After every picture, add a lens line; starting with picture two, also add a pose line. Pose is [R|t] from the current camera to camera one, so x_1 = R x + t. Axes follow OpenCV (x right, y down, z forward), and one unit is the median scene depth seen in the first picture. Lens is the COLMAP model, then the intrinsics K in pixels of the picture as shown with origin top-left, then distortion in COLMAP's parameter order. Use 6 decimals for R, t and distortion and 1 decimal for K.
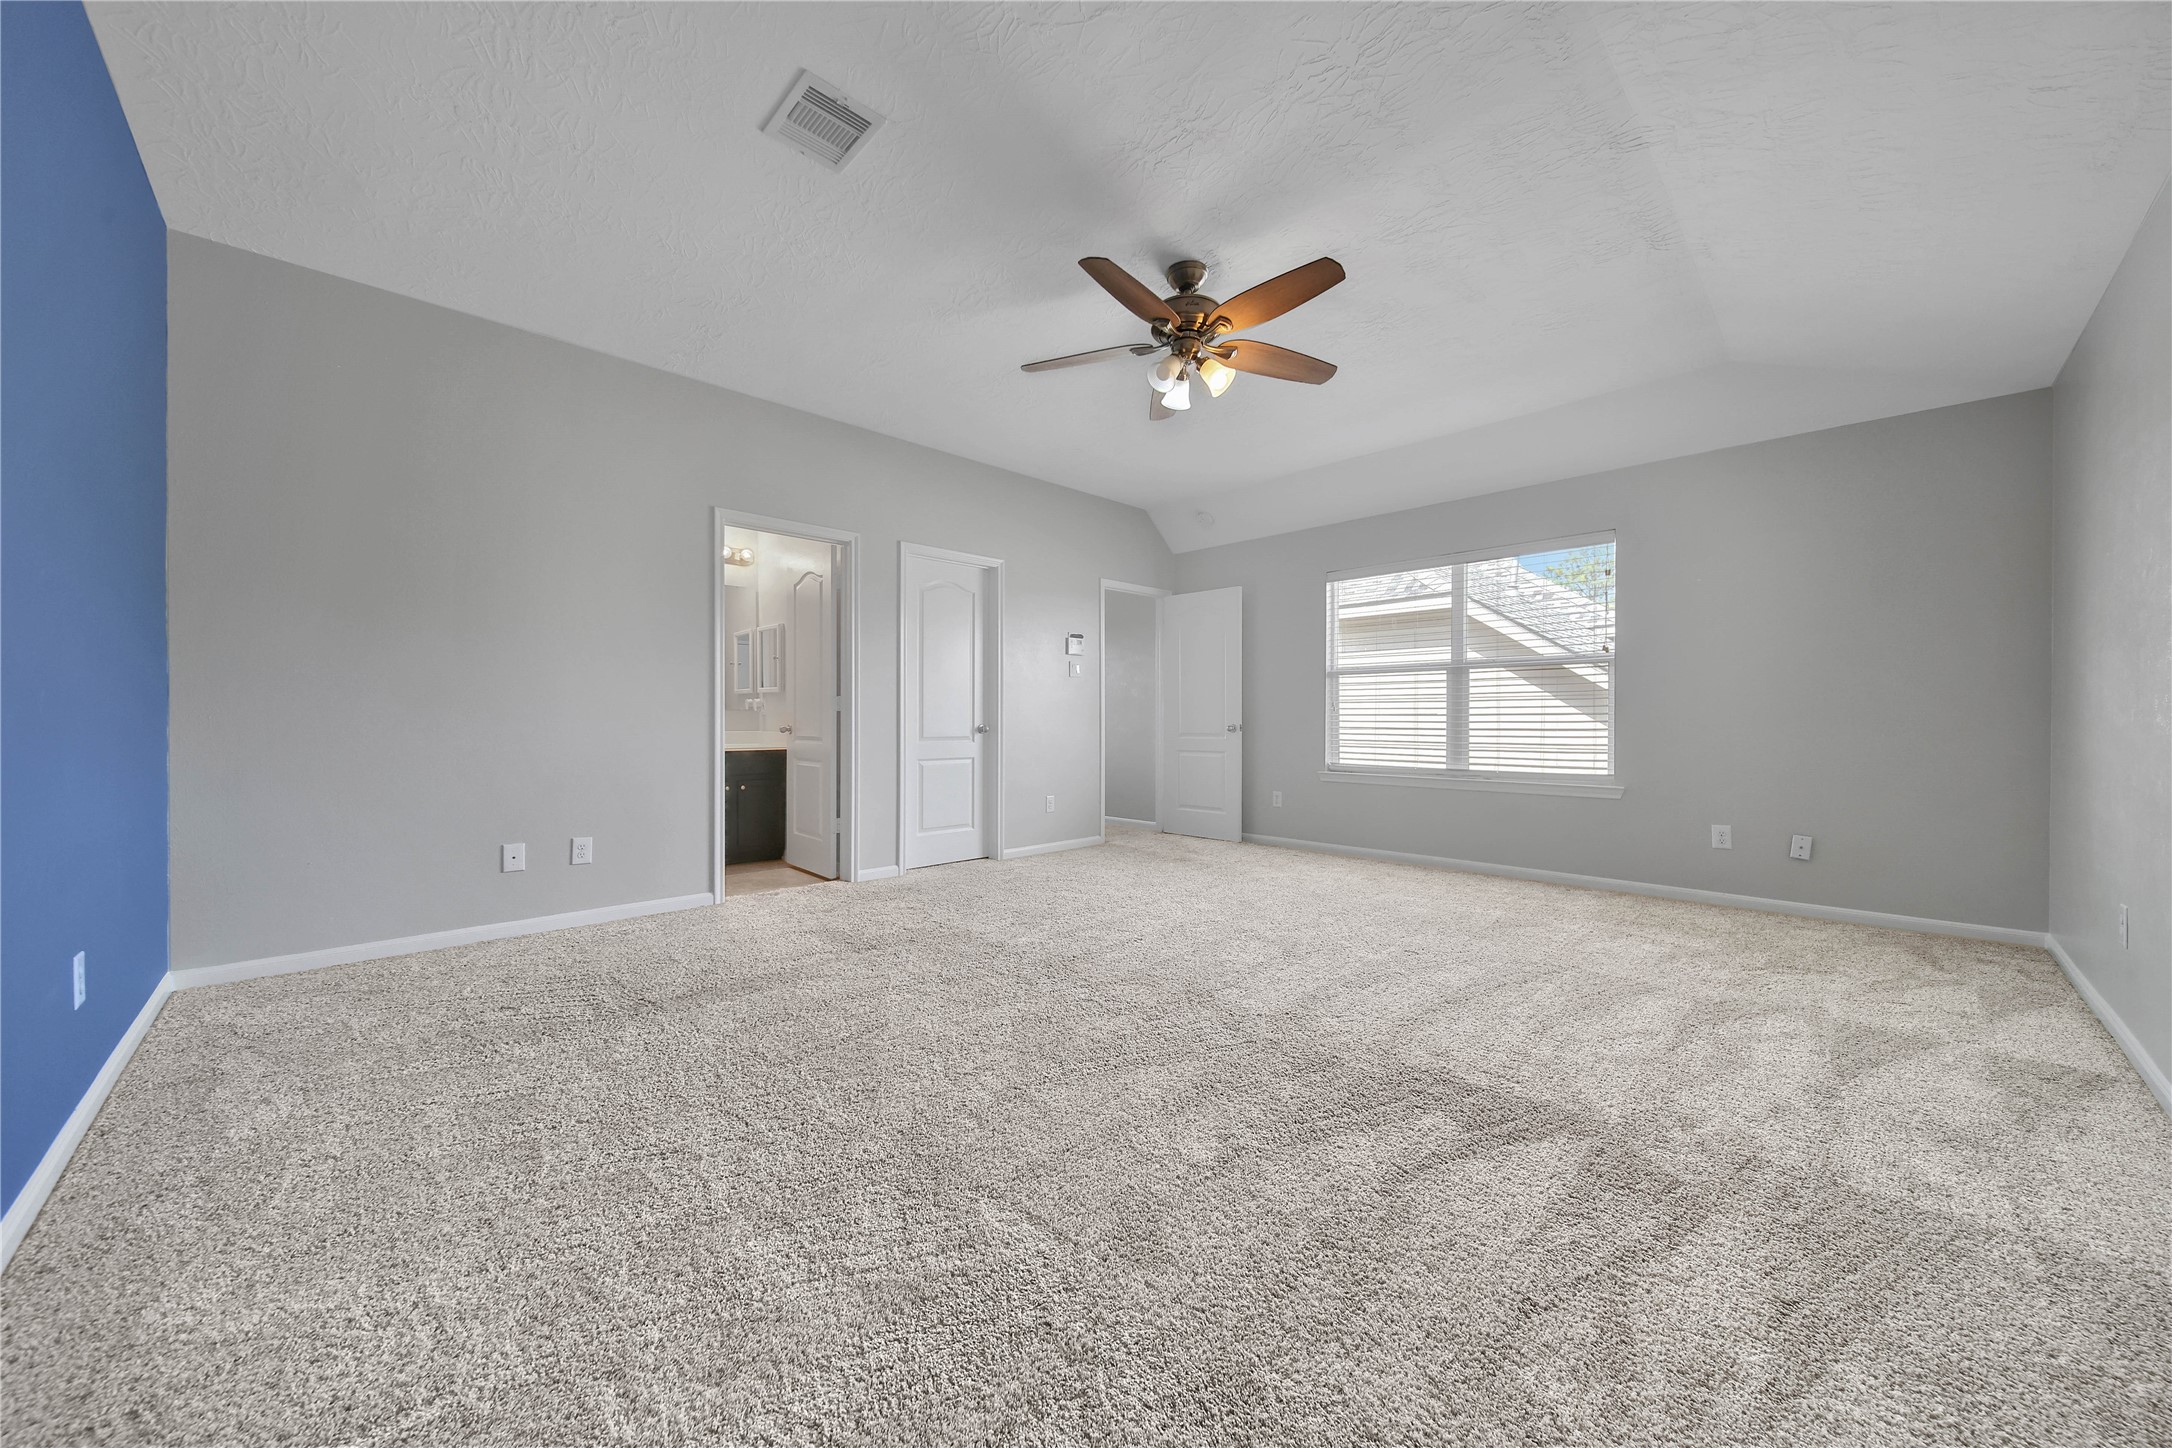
lens RADIAL K [[769.7, 0, 1086.0], [0, 769.7, 721.0], [0, 0, 1]] dist [0.001167, -0.001499]
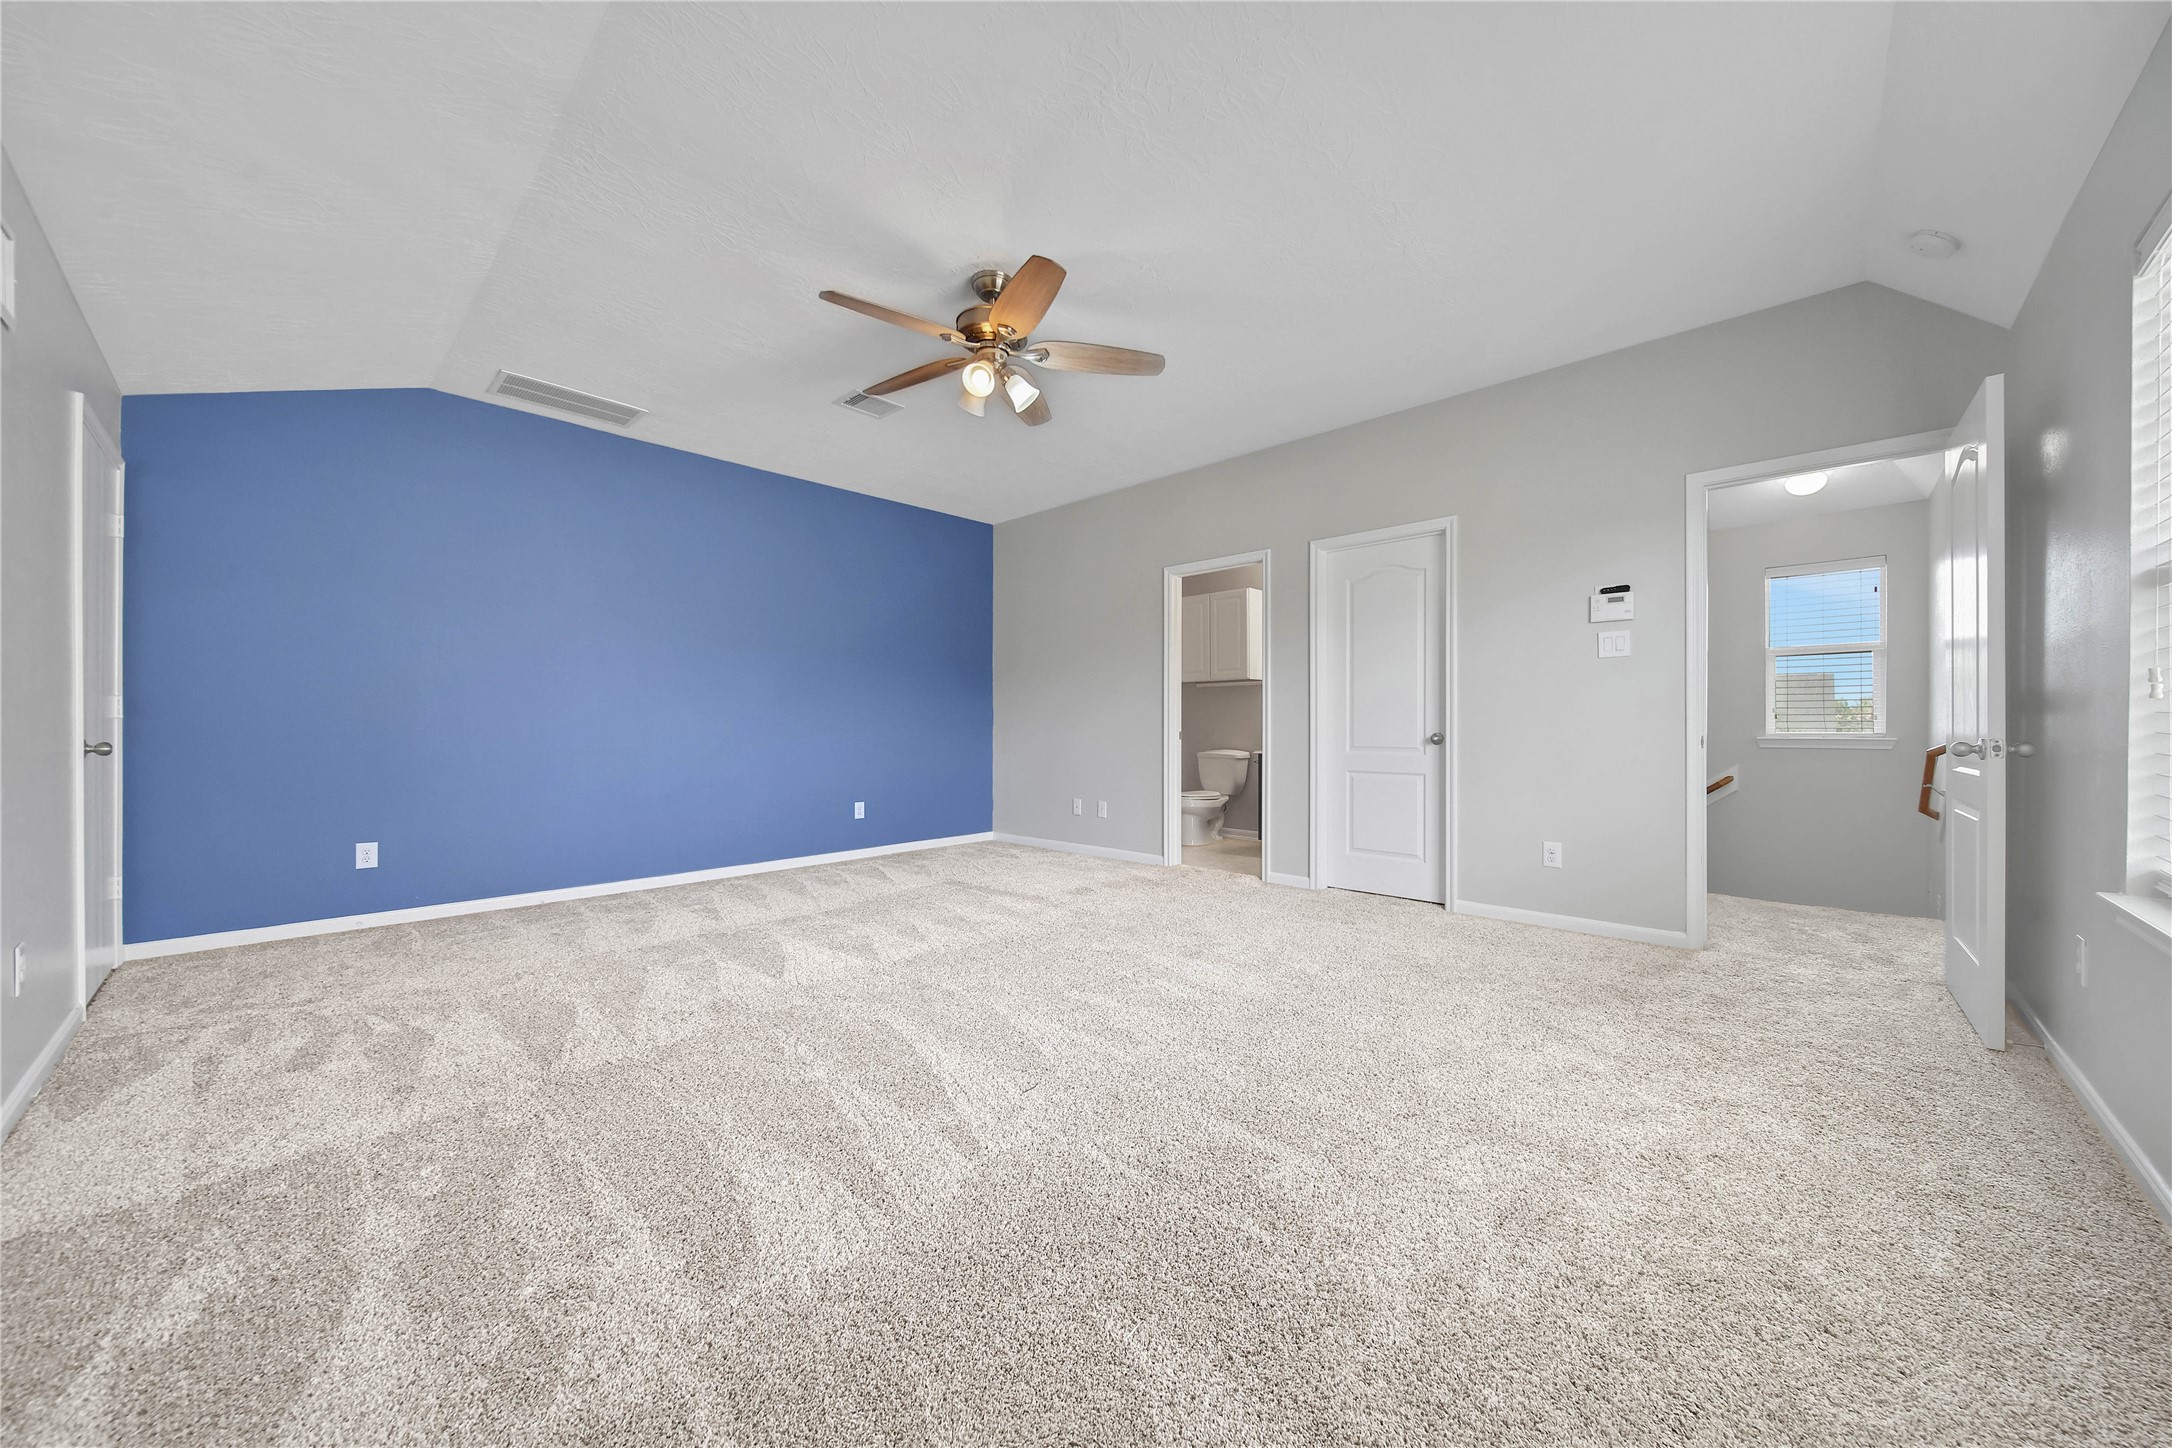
lens RADIAL K [[769.7, 0, 1085.7], [0, 769.7, 728.6], [0, 0, 1]] dist [0.001167, -0.001499]
pose [[0.036387, -0.000479, -0.999338, 0.640488], [-0.003329, 0.999994, -0.000600, 0.001210], [0.999332, 0.003348, 0.036385, 0.620236]]
